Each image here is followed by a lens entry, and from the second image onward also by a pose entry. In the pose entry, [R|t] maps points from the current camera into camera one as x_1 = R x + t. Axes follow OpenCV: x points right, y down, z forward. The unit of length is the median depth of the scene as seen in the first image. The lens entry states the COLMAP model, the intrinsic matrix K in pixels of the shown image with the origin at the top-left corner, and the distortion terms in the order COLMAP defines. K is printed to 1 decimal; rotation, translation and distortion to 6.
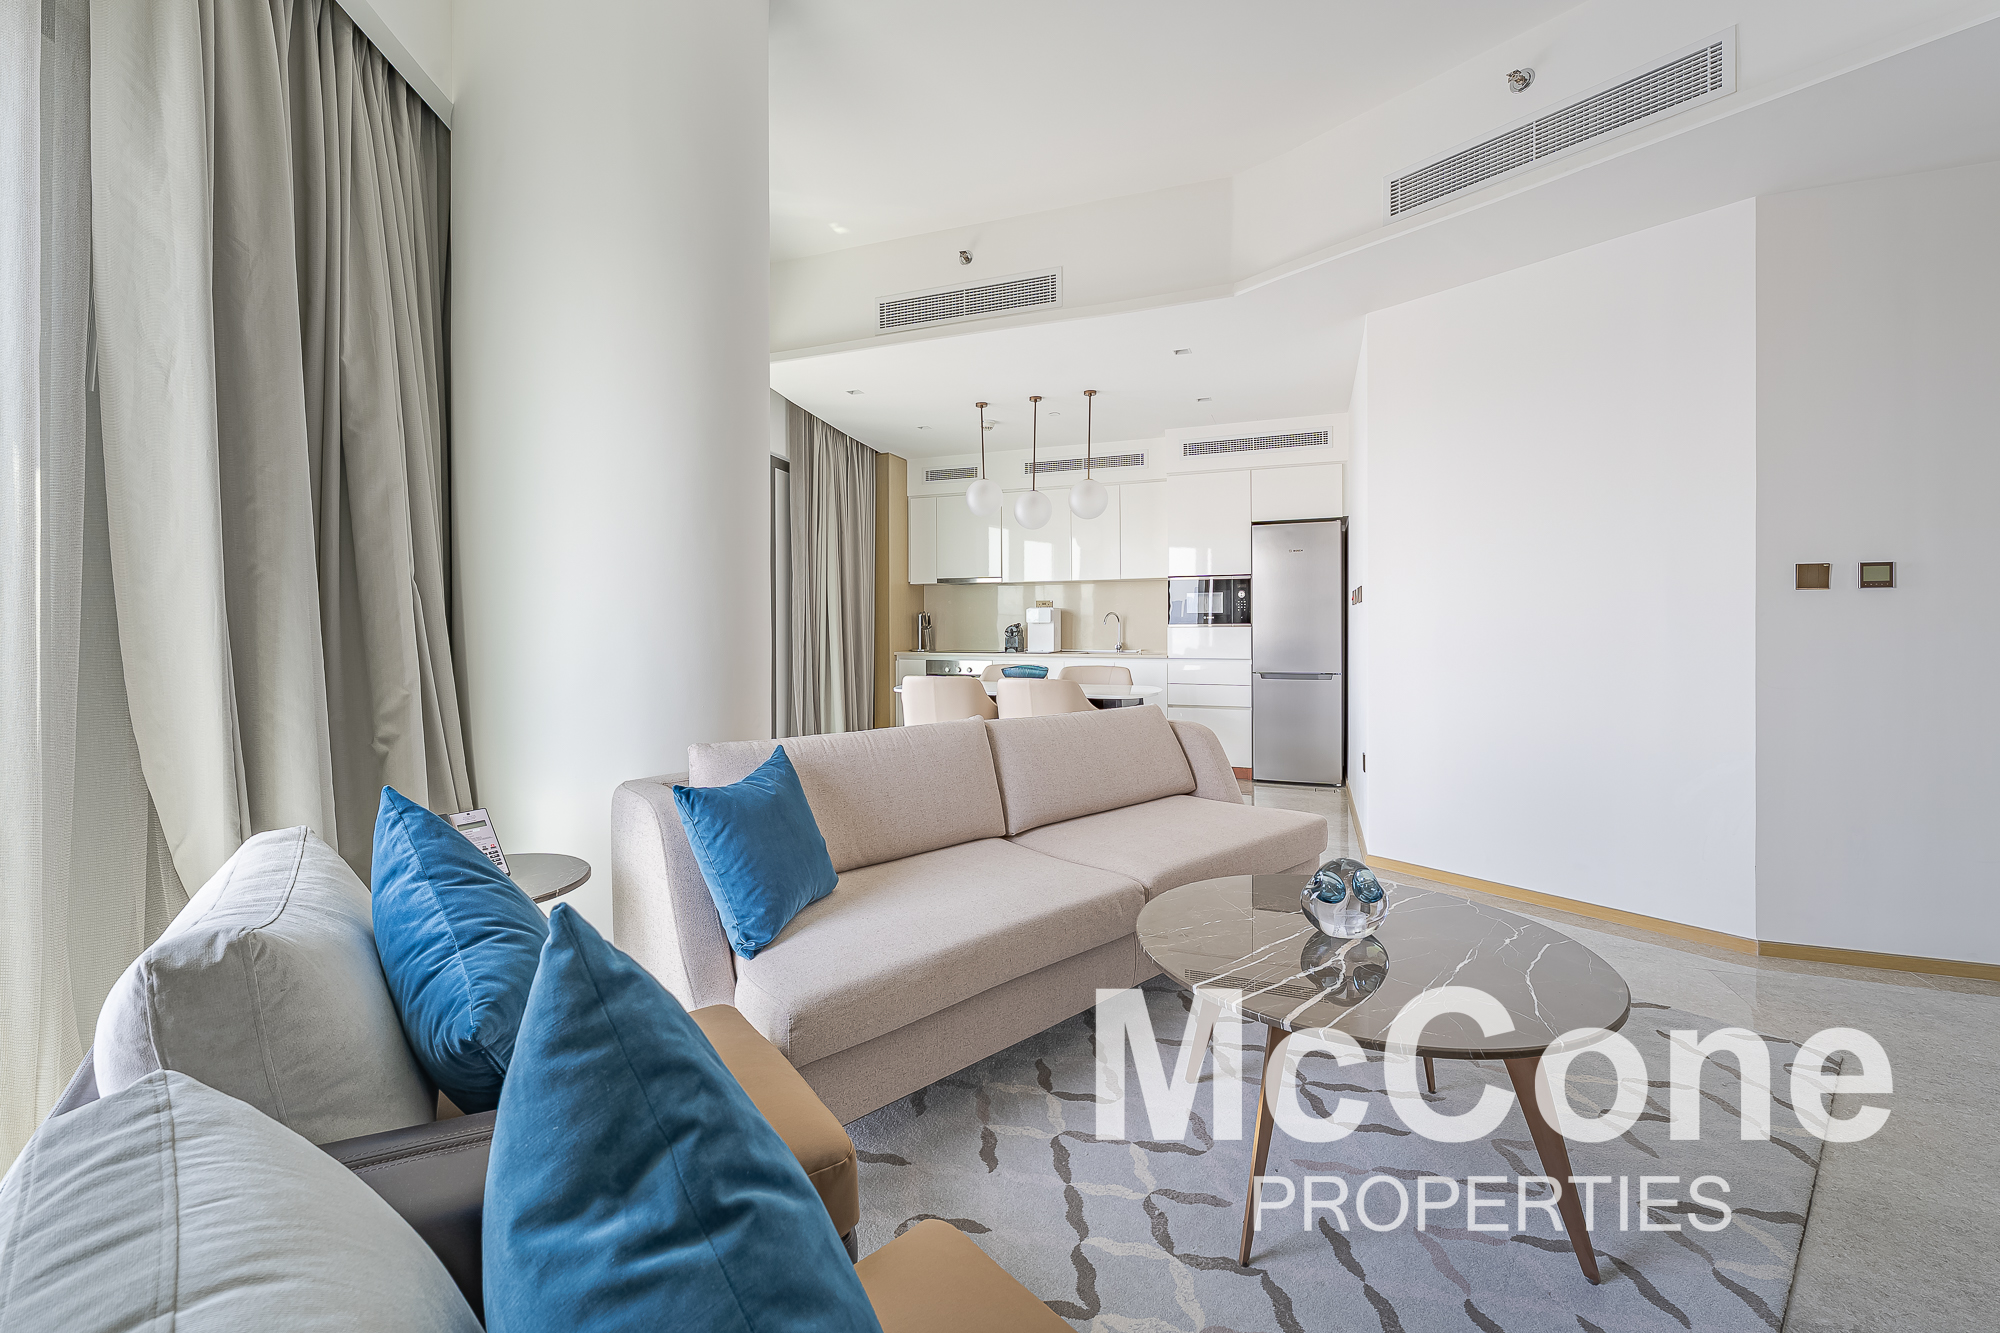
lens RADIAL K [[796.4, 0, 991.8], [0, 796.4, 654.2], [0, 0, 1]] dist [-0.001727, 0.000186]
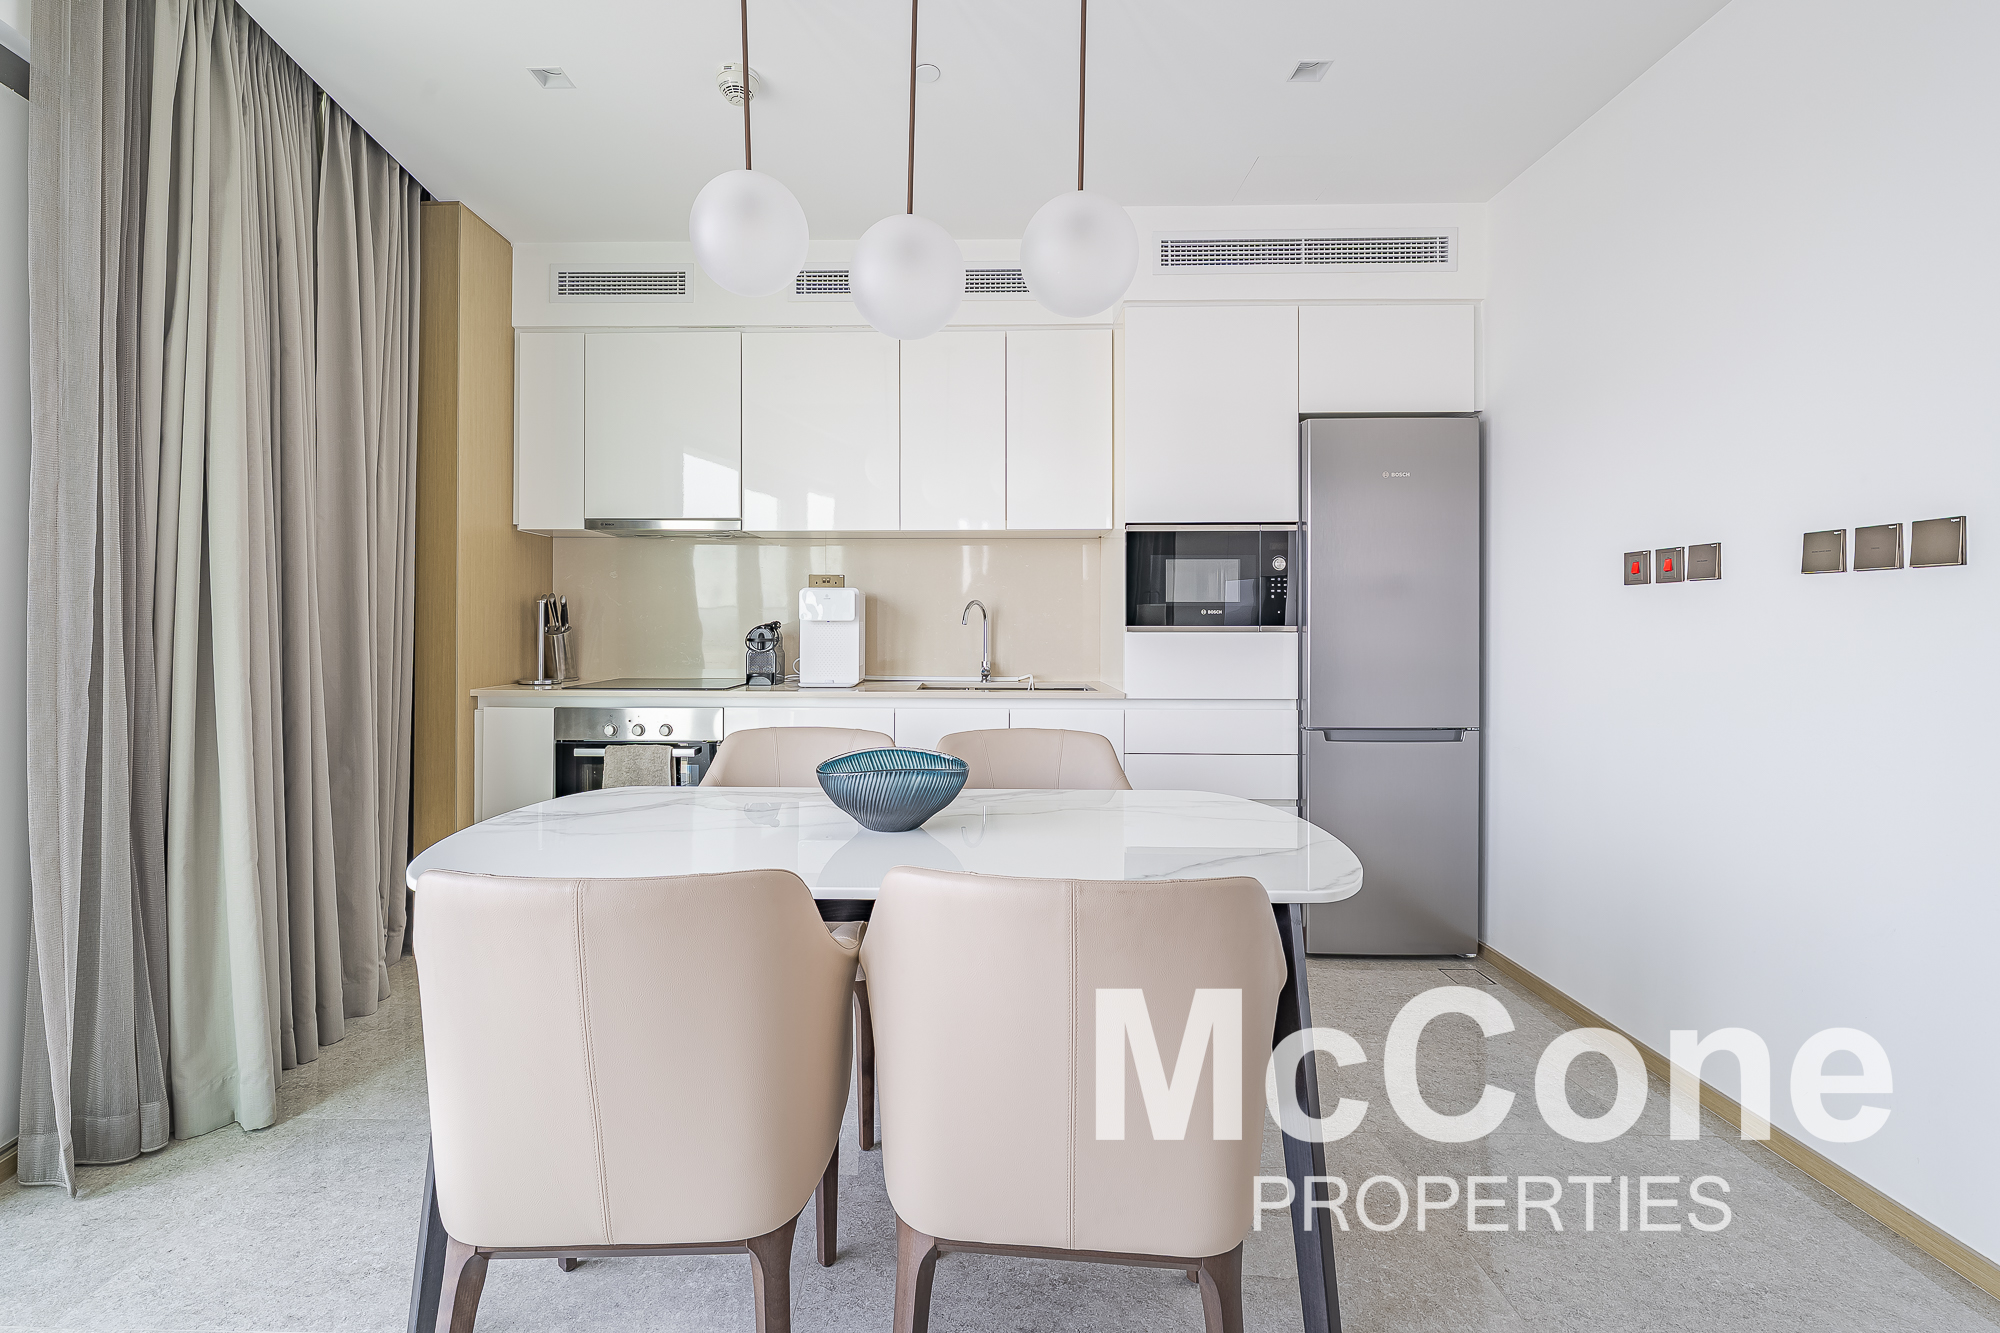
lens RADIAL K [[1014.0, 0, 999.2], [0, 1014.0, 605.7], [0, 0, 1]] dist [0.000651, -0.000027]
pose [[0.945018, 0.003992, 0.326993, -0.036699], [0.009748, 0.999137, -0.040369, -0.023724], [-0.326872, 0.041336, 0.944164, 0.413997]]
